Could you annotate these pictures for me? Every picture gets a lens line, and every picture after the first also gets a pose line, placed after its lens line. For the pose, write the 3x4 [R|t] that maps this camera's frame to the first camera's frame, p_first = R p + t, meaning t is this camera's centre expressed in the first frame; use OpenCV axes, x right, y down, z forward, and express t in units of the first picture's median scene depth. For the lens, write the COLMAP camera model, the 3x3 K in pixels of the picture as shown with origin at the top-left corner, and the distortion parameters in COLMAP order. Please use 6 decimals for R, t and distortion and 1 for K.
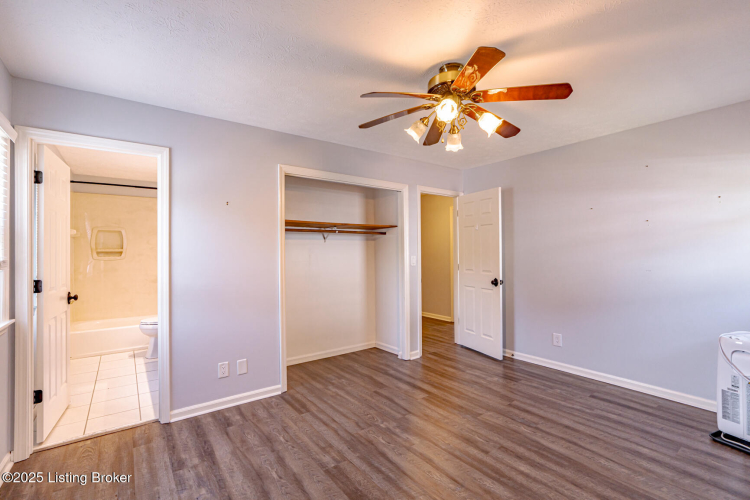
lens RADIAL K [[340.2, 0, 376.8], [0, 340.2, 248.9], [0, 0, 1]] dist [-0.016430, 0.002967]
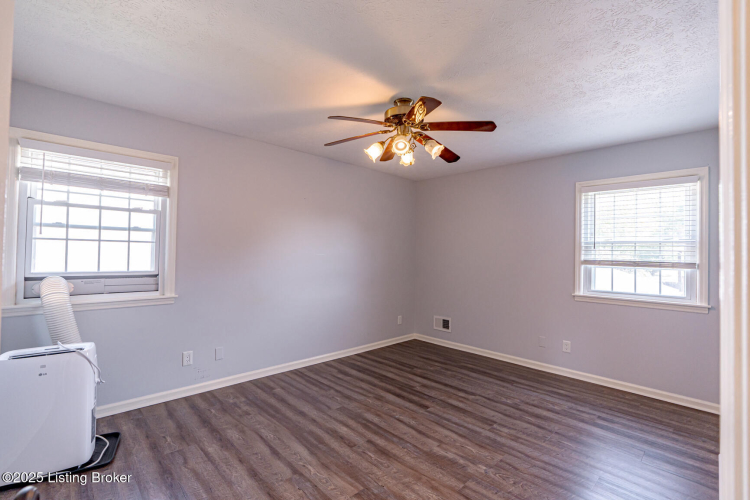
lens RADIAL K [[340.2, 0, 374.5], [0, 340.2, 249.5], [0, 0, 1]] dist [-0.016430, 0.002967]
pose [[-0.993090, -0.012894, -0.116641, 0.414729], [-0.010061, 0.999641, -0.024845, 0.020838], [0.116919, -0.023500, -0.992863, 1.962889]]
